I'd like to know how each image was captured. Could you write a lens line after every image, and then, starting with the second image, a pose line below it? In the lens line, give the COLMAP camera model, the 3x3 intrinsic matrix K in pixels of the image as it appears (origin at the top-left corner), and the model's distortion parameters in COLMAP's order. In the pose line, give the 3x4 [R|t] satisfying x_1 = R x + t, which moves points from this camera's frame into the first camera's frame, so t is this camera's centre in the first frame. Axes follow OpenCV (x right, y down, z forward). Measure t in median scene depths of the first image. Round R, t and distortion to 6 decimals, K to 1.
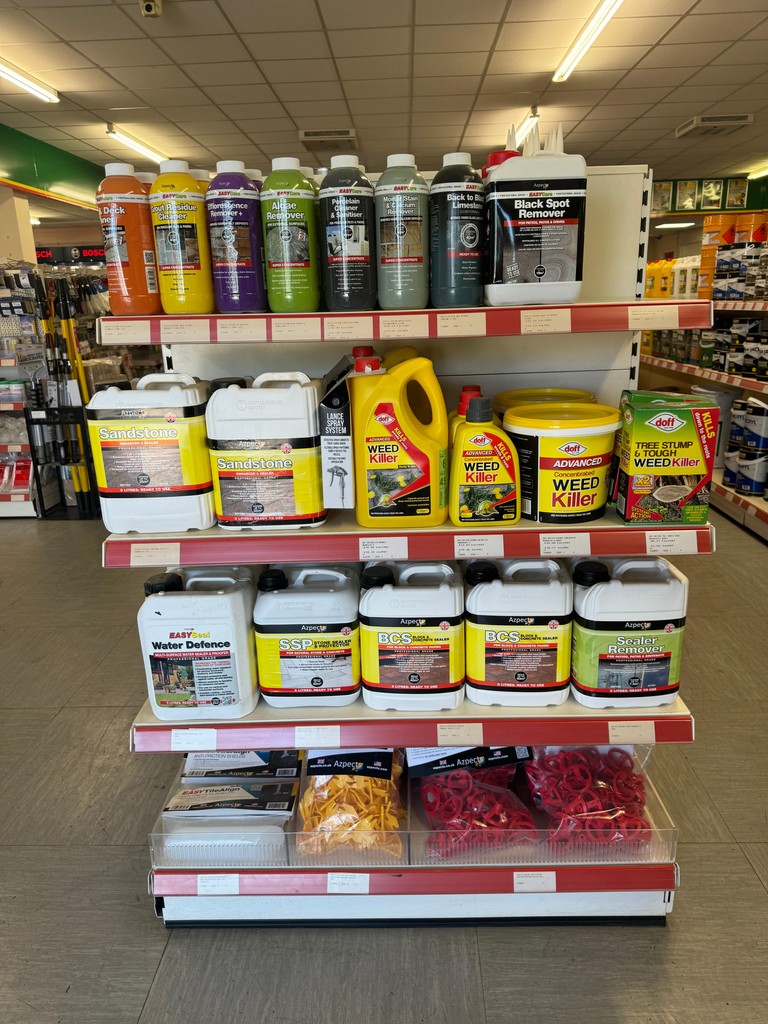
lens RADIAL K [[728.3, 0, 384.0], [0, 728.3, 512.0], [0, 0, 1]] dist [0.036346, -0.032895]
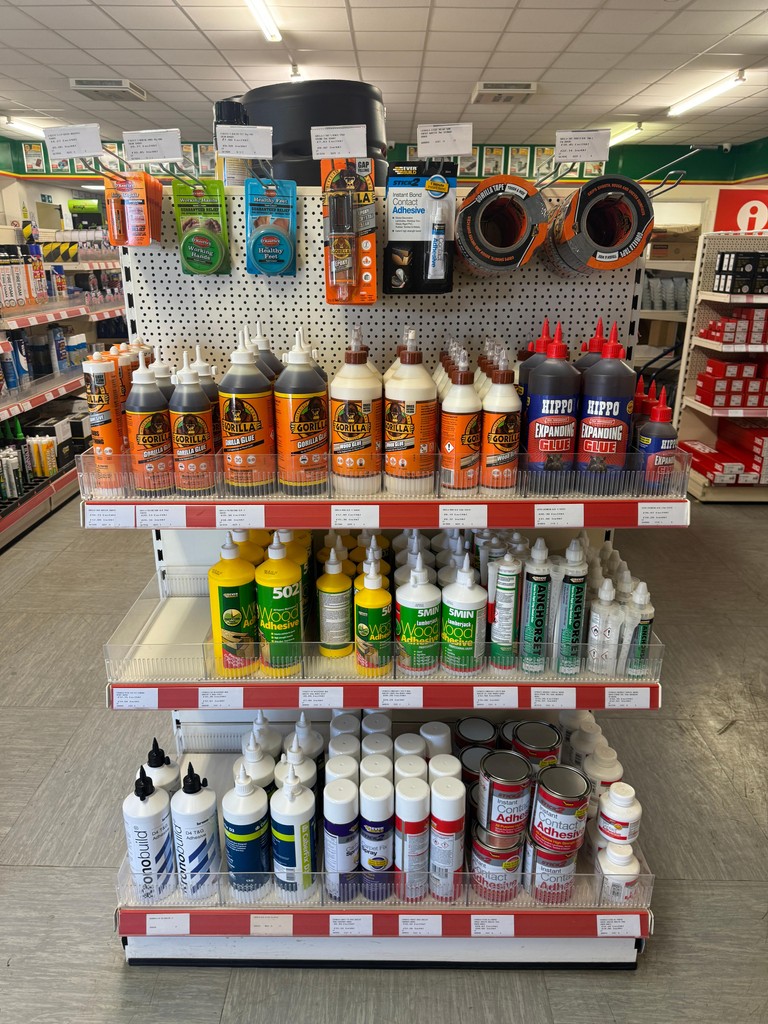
lens RADIAL K [[728.3, 0, 384.0], [0, 728.3, 512.0], [0, 0, 1]] dist [0.036346, -0.032895]
pose [[0.999225, 0.028021, 0.027641, 1.761167], [-0.029608, 0.997831, 0.058797, -0.156607], [-0.025934, -0.059570, 0.997887, 0.008455]]
